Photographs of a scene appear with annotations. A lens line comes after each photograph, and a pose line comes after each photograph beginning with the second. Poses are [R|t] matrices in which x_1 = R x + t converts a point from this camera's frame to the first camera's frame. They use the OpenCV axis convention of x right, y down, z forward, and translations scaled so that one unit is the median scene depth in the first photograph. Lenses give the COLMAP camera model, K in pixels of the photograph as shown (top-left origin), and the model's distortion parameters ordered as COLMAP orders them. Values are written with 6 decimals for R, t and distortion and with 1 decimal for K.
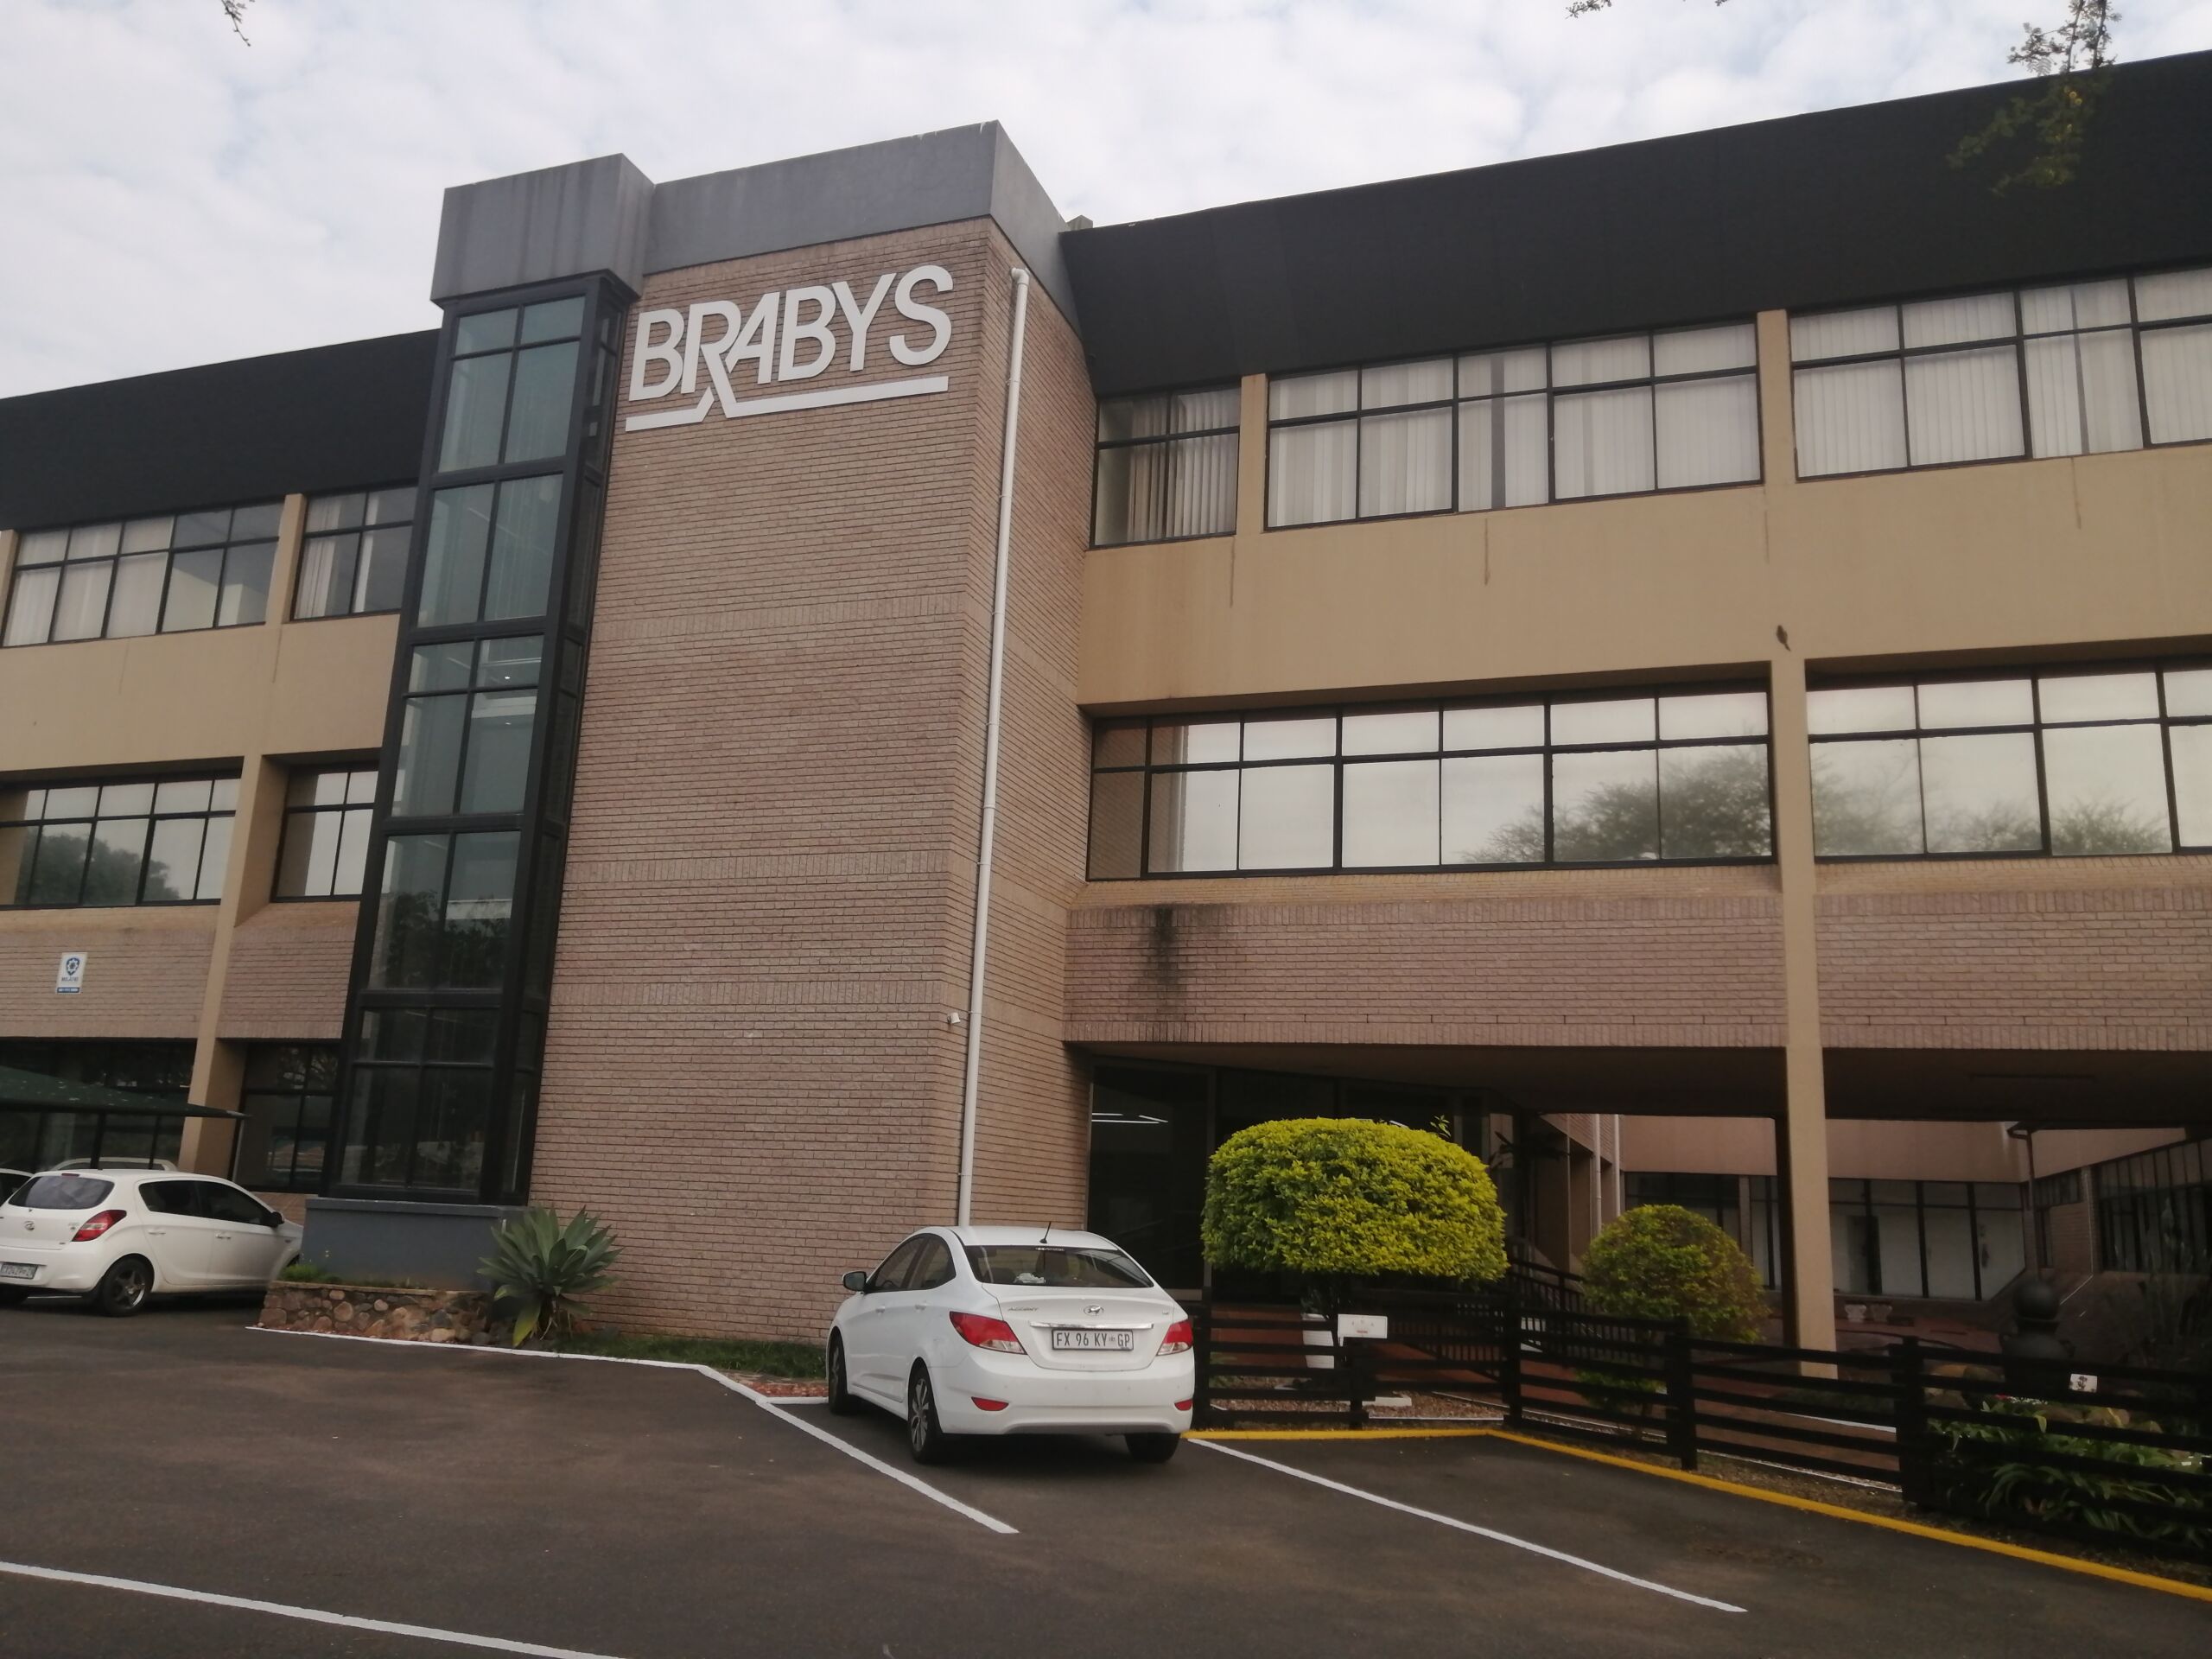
lens RADIAL K [[1723.3, 0, 1075.0], [0, 1723.3, 825.6], [0, 0, 1]] dist [0.000623, -0.003791]
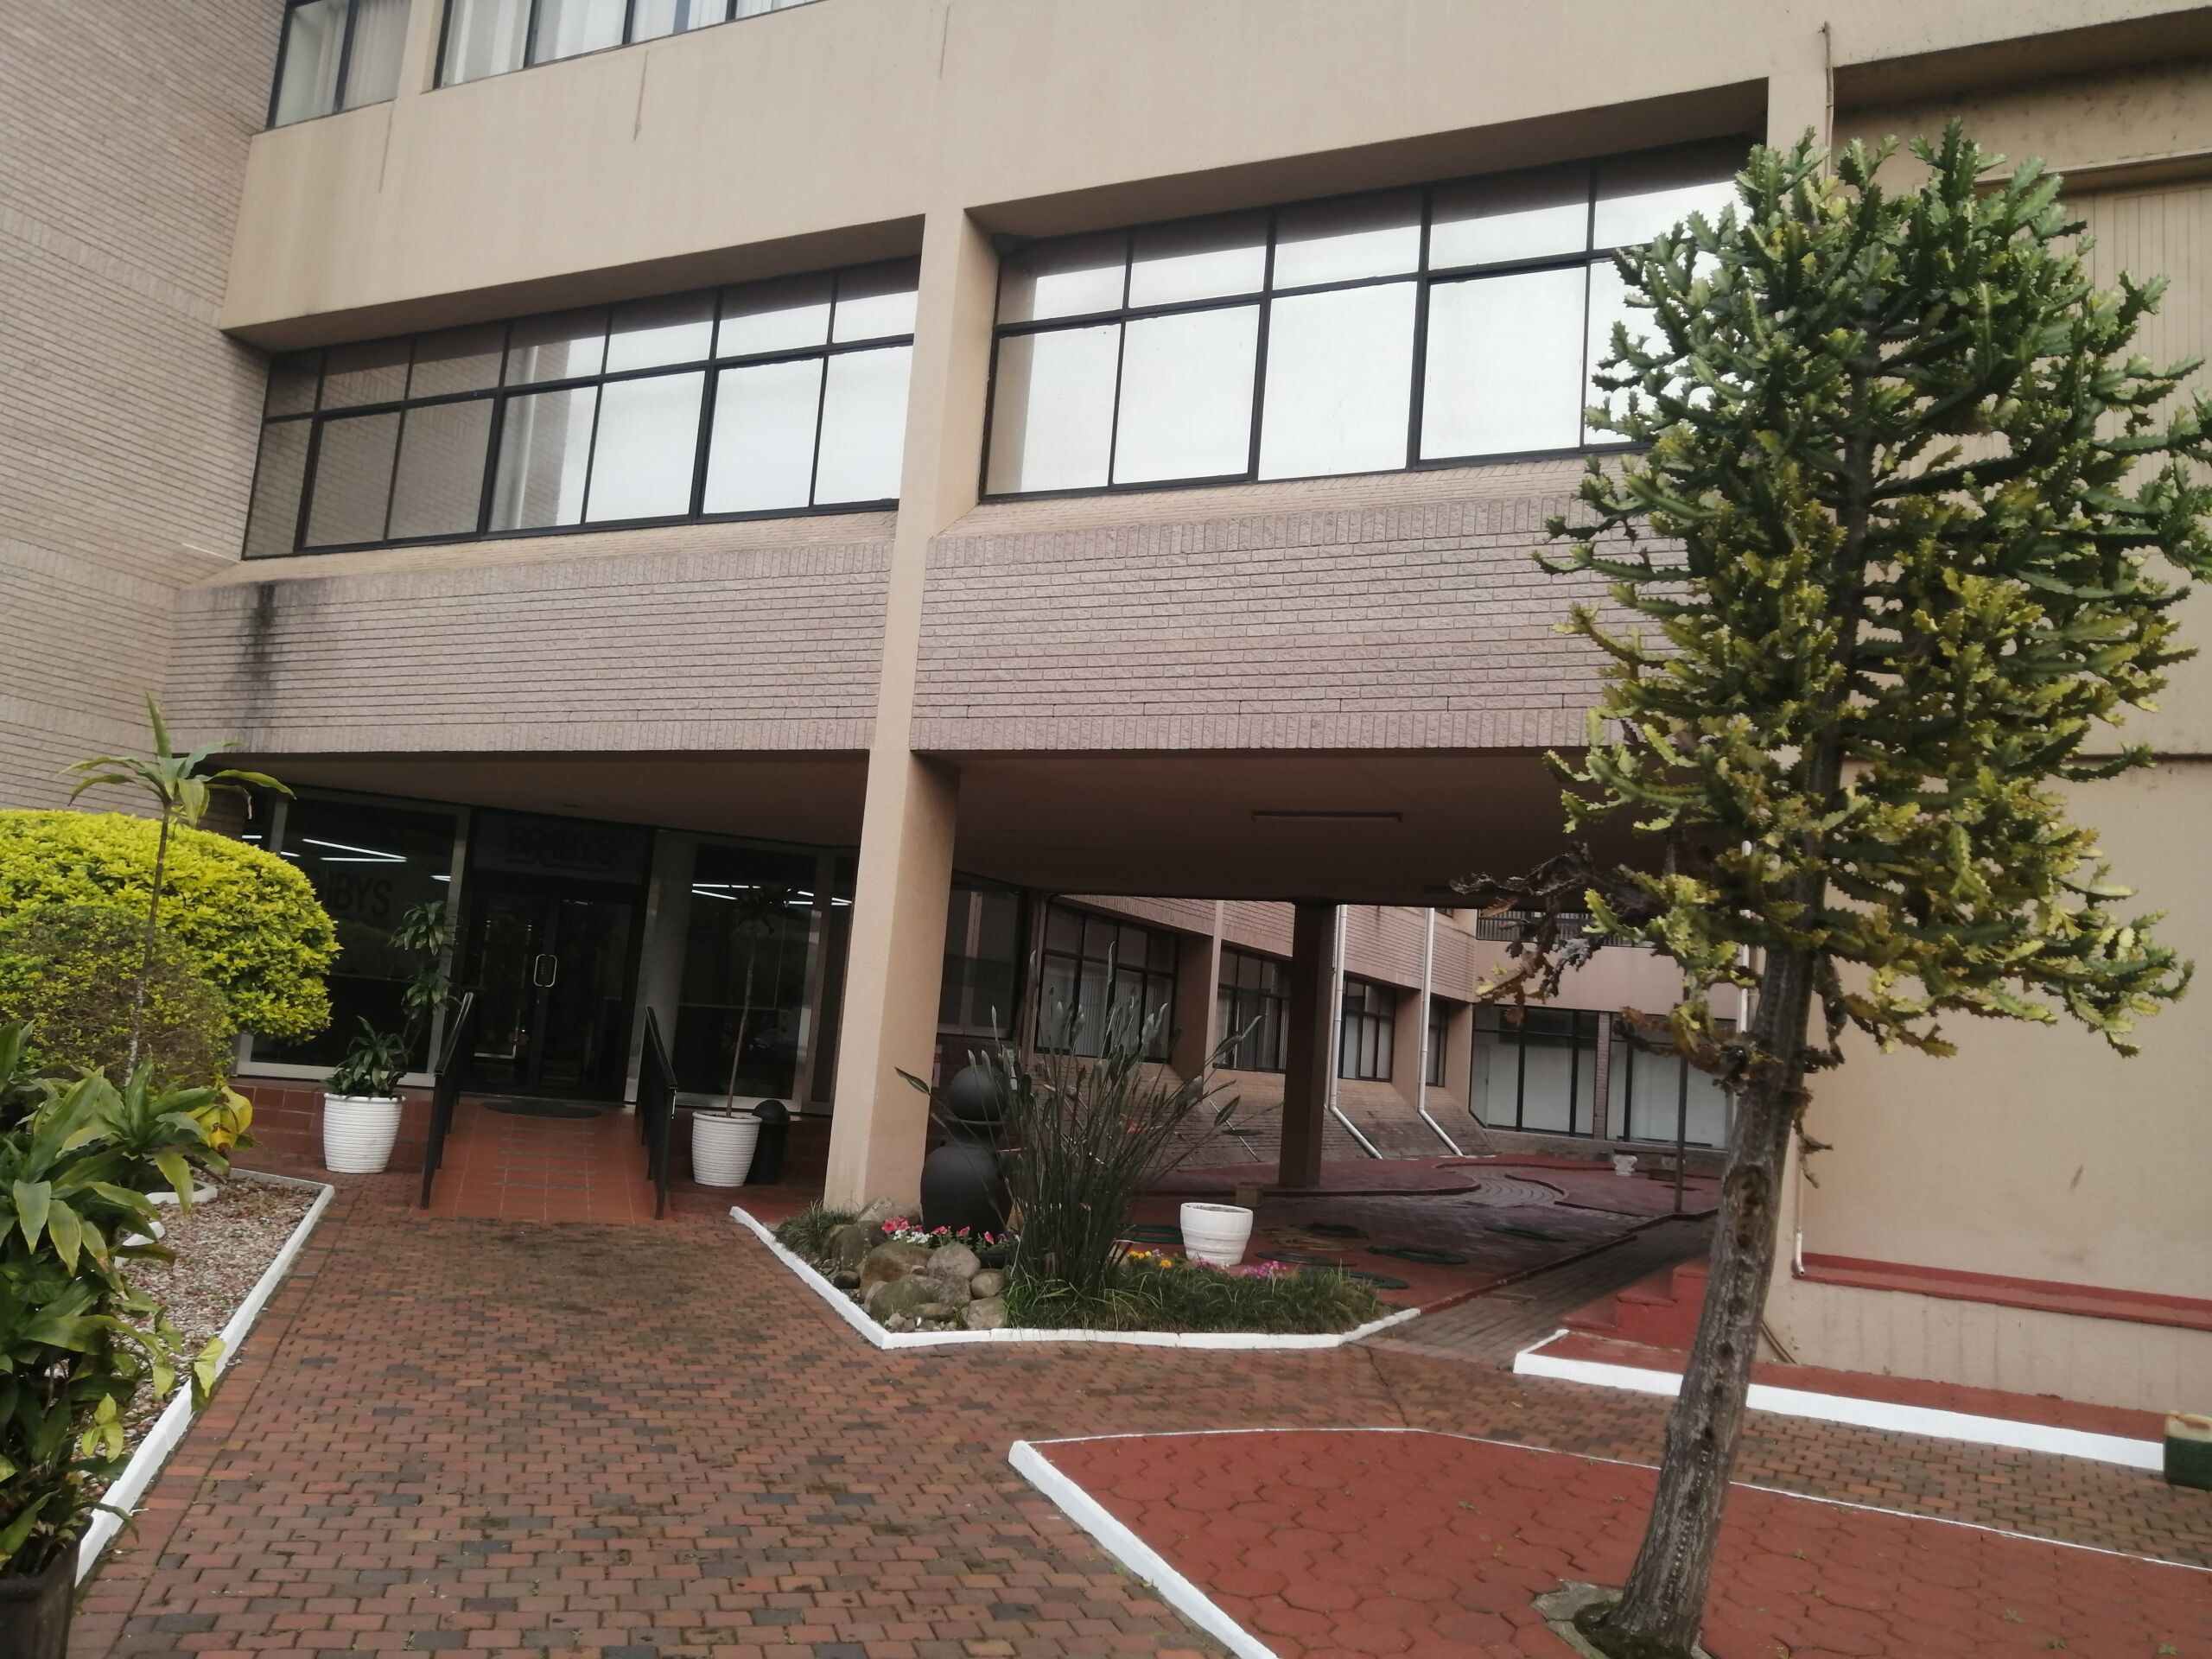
lens RADIAL K [[1749.9, 0, 1113.7], [0, 1749.9, 844.0], [0, 0, 1]] dist [0.003635, -0.003217]
pose [[0.994156, 0.024922, -0.105039, 0.572624], [-0.015309, 0.995701, 0.091350, 0.096508], [0.106864, -0.089208, 0.990264, 0.281849]]
